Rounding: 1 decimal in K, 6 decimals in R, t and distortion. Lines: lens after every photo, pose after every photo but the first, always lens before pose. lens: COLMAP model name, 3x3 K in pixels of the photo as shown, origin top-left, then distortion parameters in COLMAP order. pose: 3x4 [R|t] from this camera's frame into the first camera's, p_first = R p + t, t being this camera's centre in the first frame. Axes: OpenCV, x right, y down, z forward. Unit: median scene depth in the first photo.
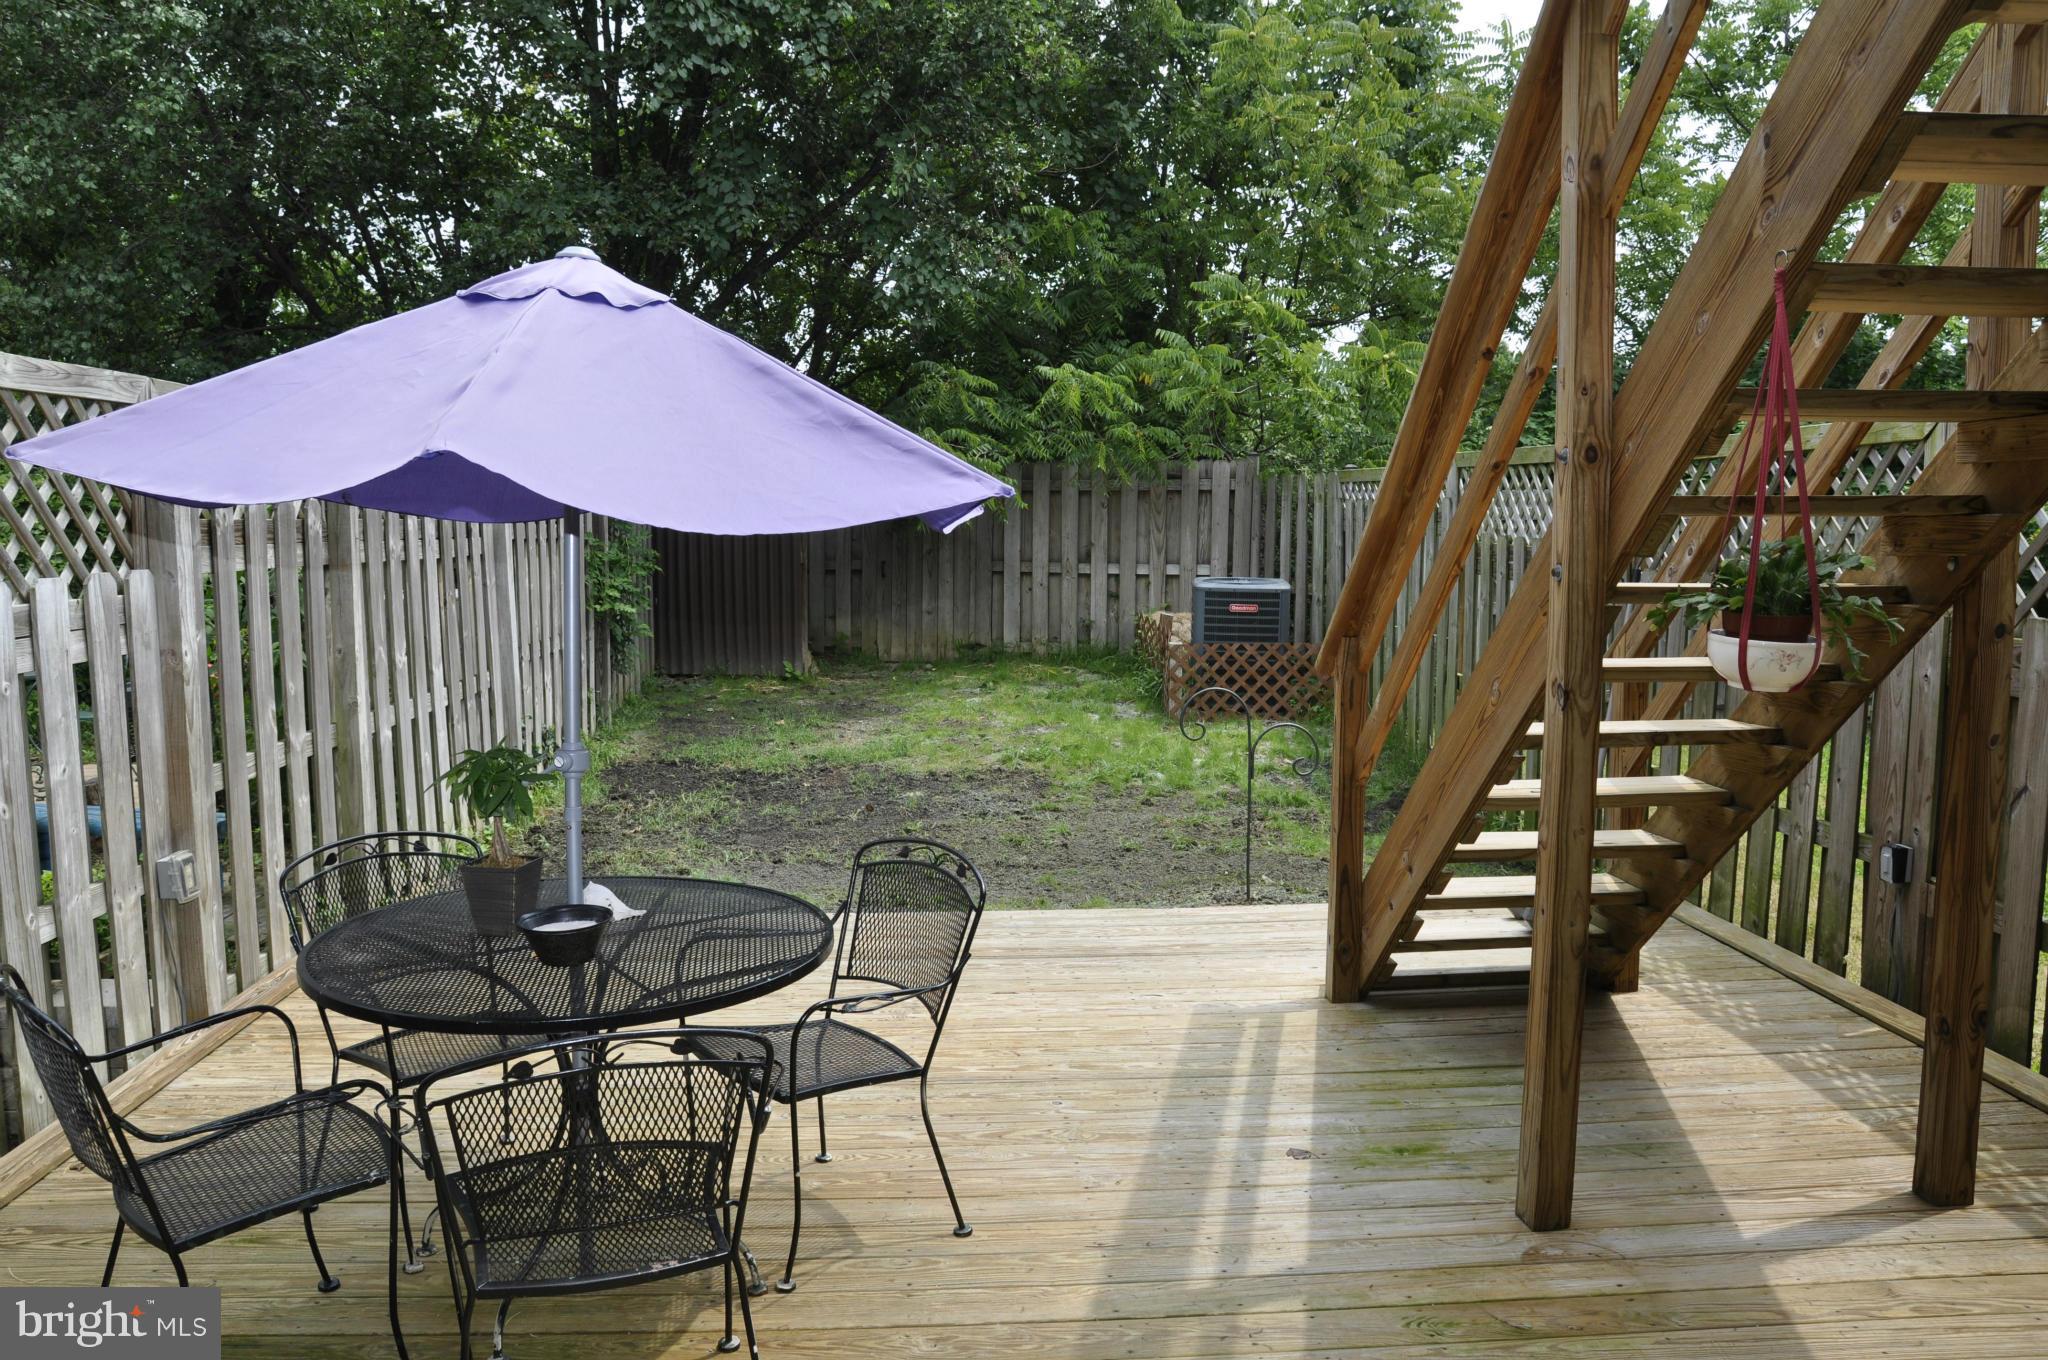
lens RADIAL K [[1456.3, 0, 1026.4], [0, 1456.3, 686.0], [0, 0, 1]] dist [-0.001318, -0.000282]
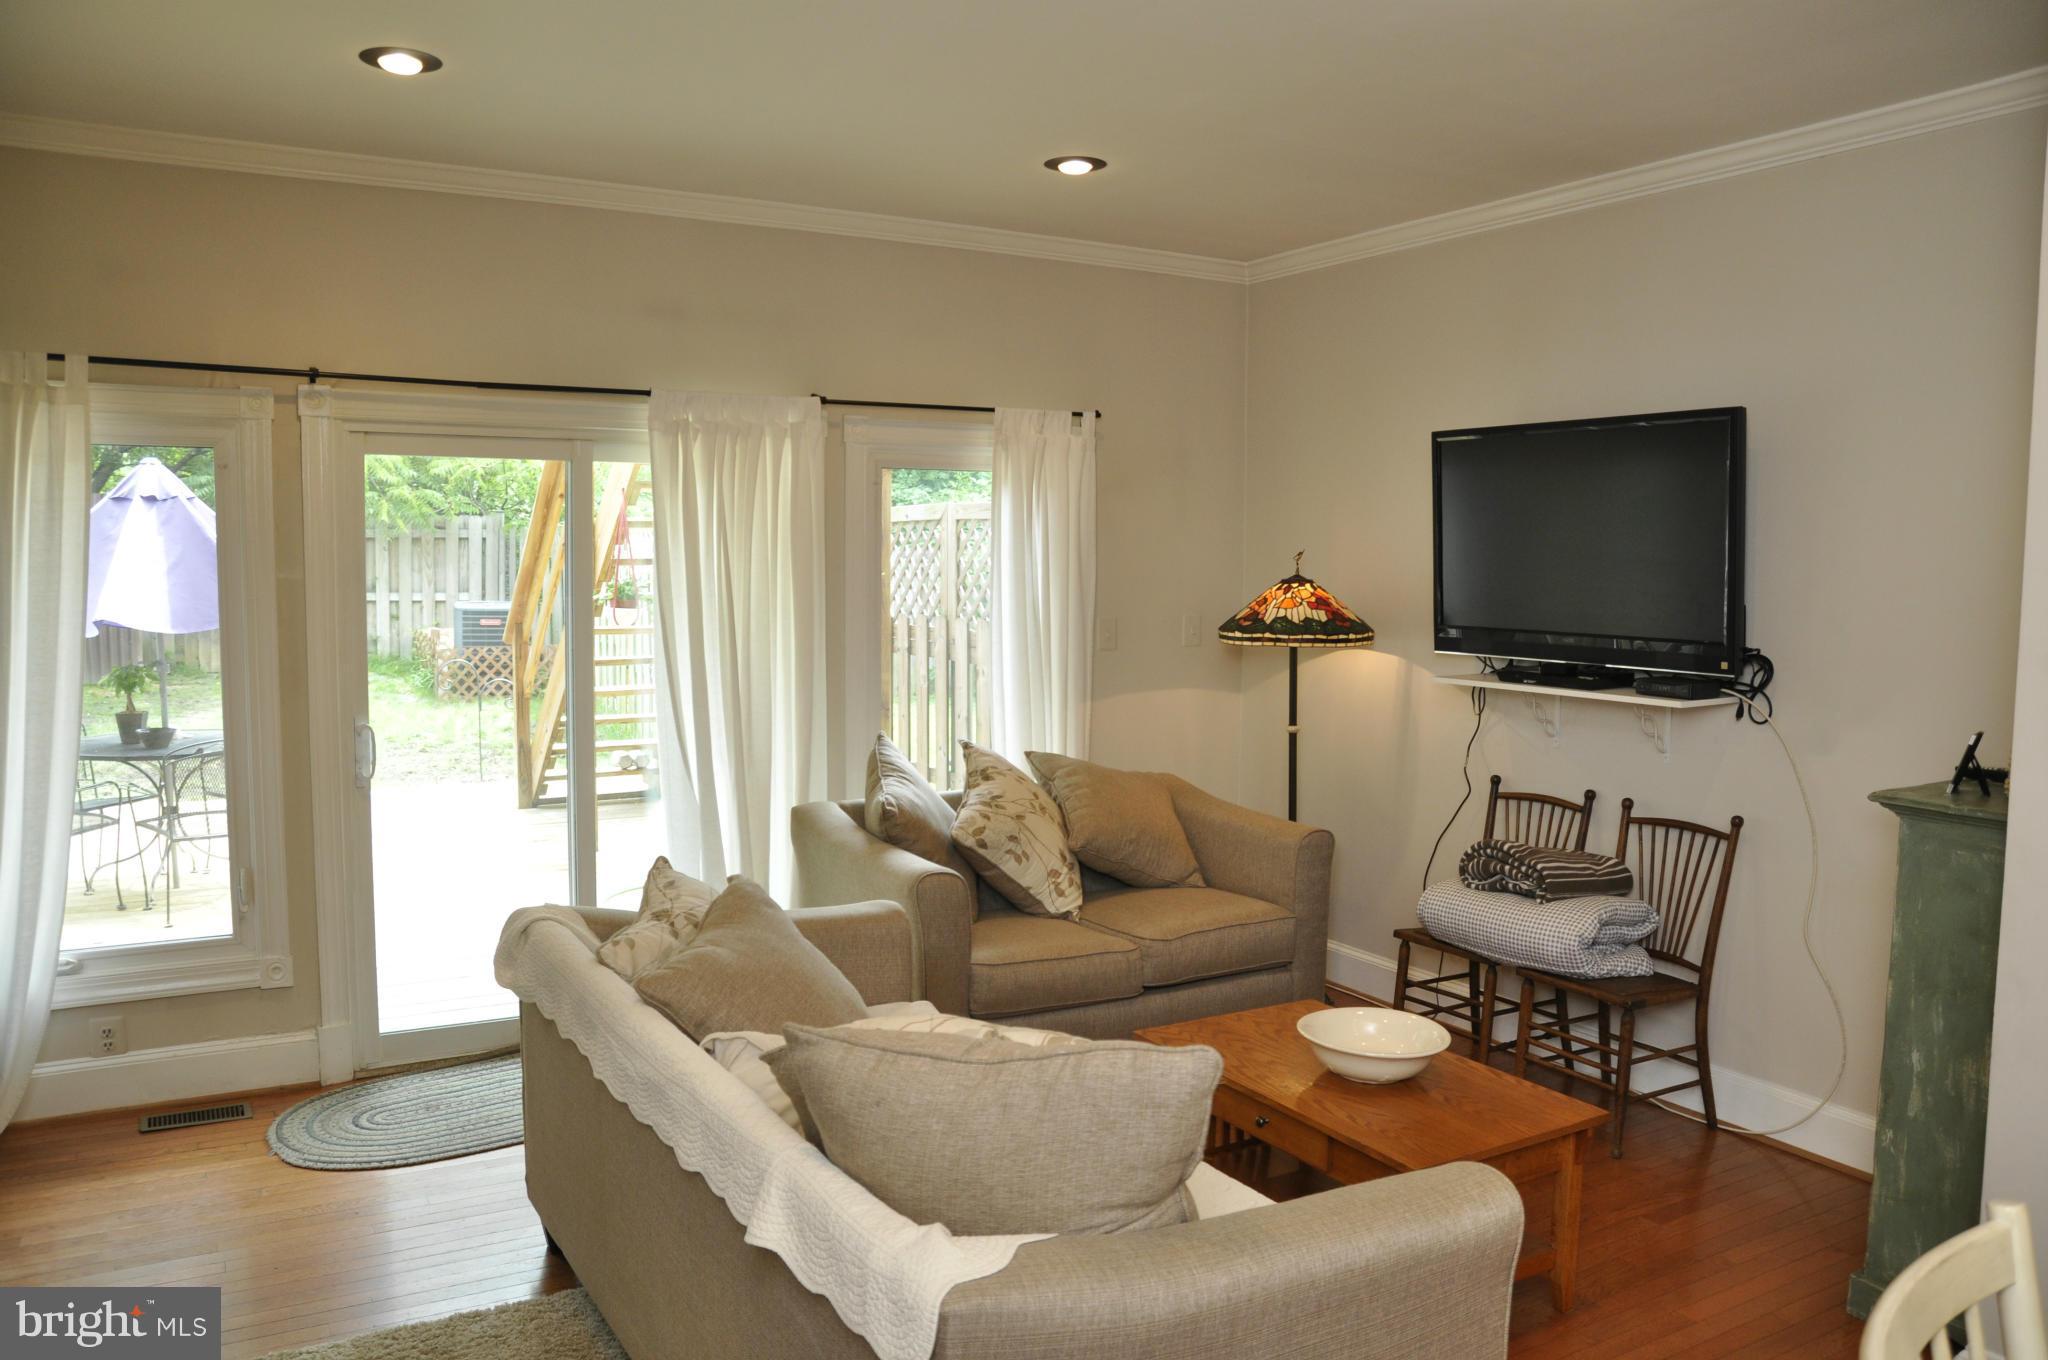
lens RADIAL K [[1540.3, 0, 1020.5], [0, 1540.3, 685.9], [0, 0, 1]] dist [-0.123718, 0.100596]
pose [[0.905130, -0.030969, 0.424005, -0.010257], [0.045286, 0.998692, -0.023730, 0.059840], [-0.422716, 0.040681, 0.905349, -0.488547]]
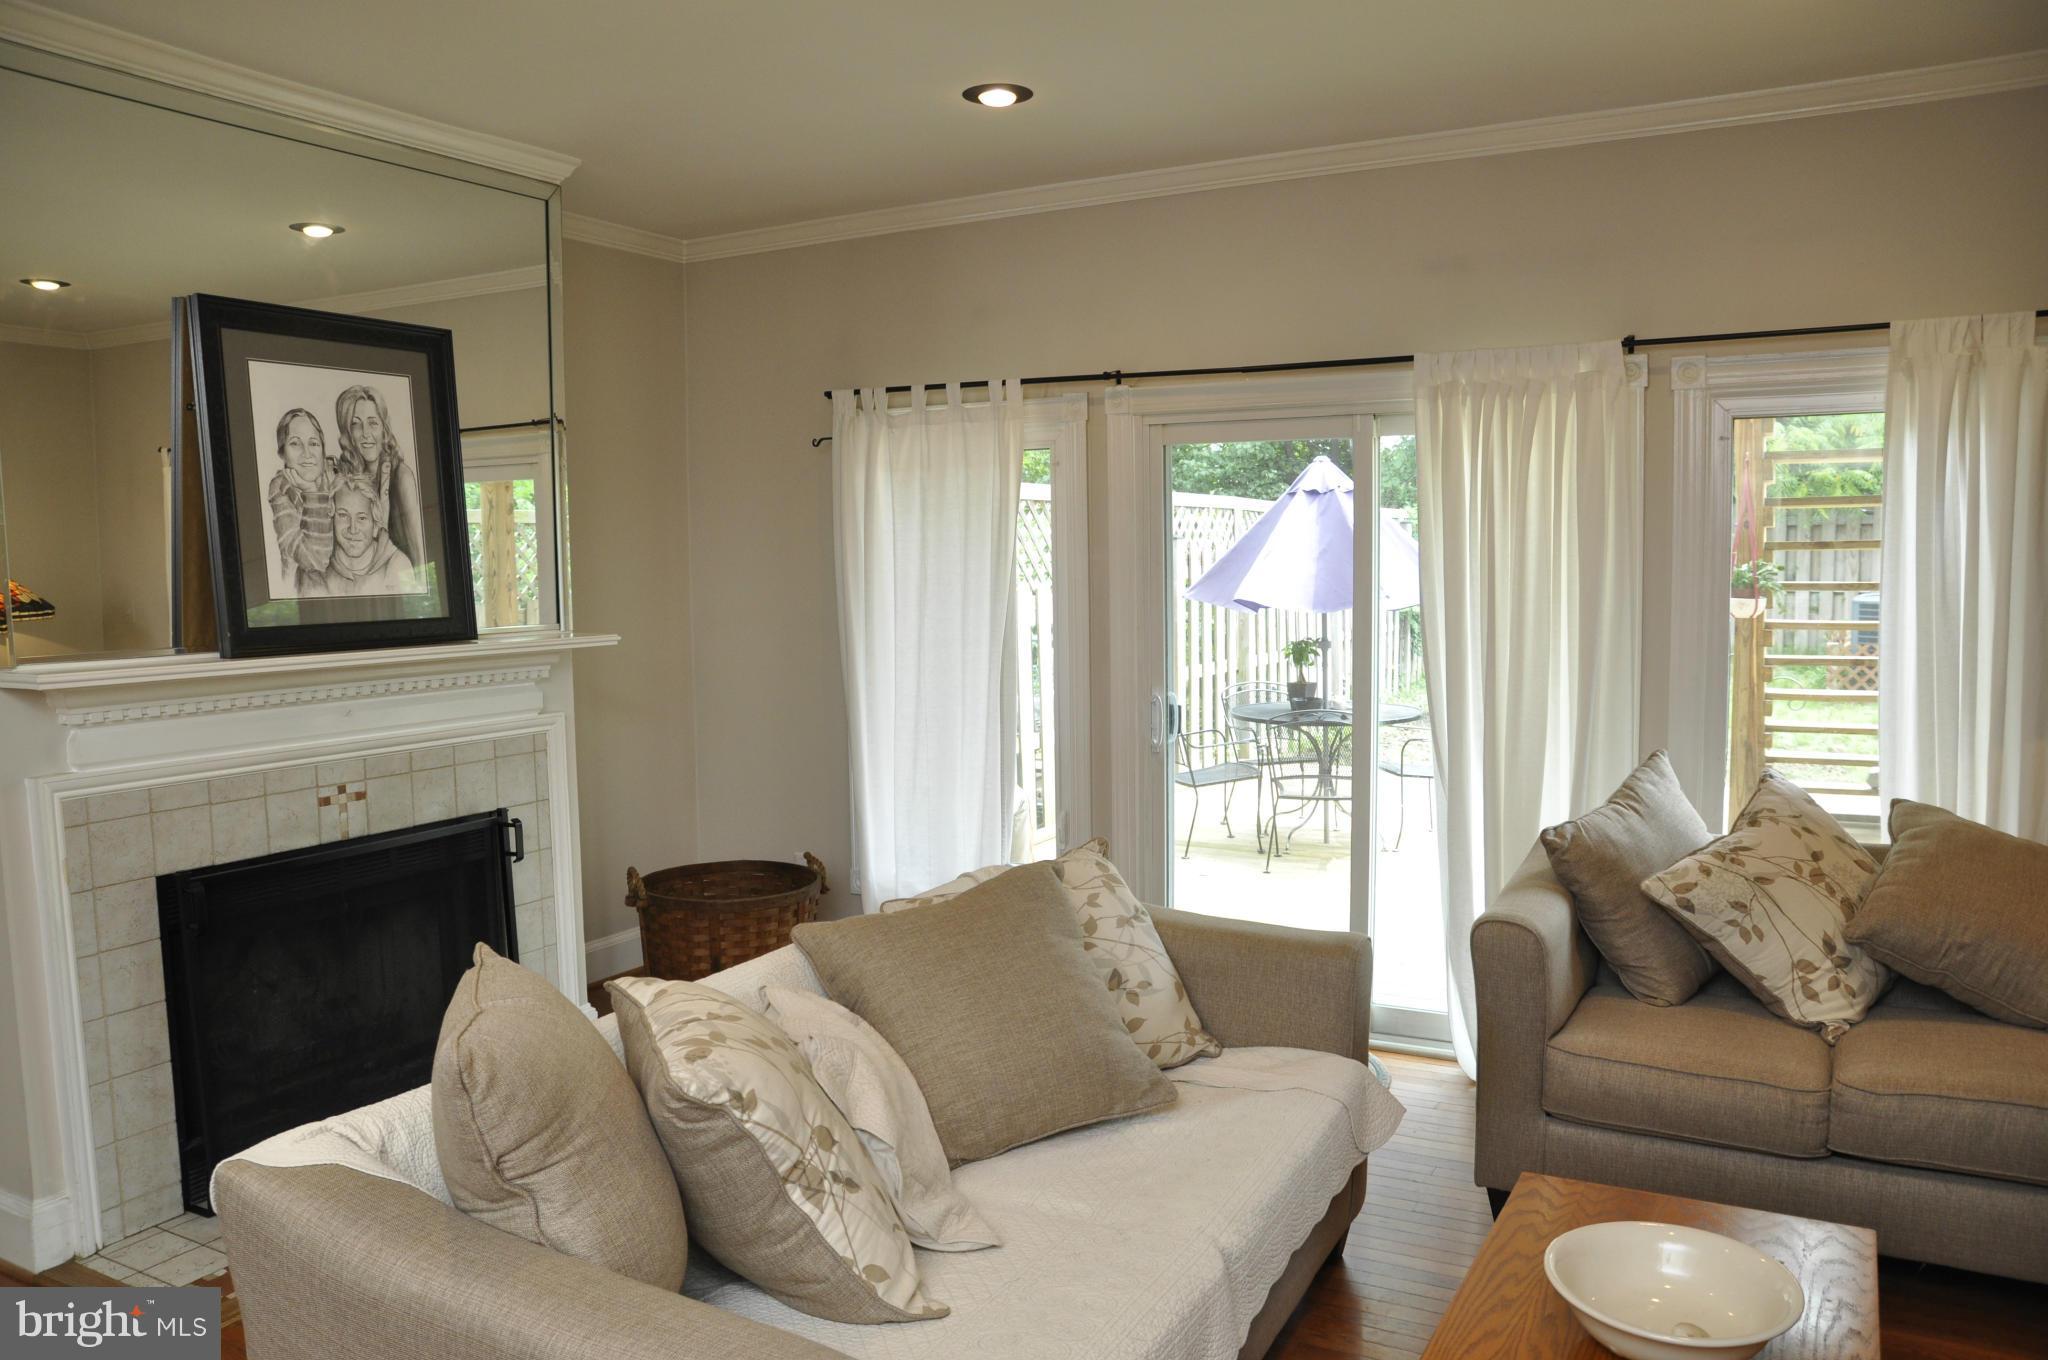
lens RADIAL K [[1540.3, 0, 1020.5], [0, 1540.3, 685.9], [0, 0, 1]] dist [-0.123718, 0.100596]
pose [[0.832546, 0.033501, -0.552942, 0.212564], [-0.050740, 0.998585, -0.015895, 0.058985], [0.551628, 0.041290, 0.833068, -0.441405]]
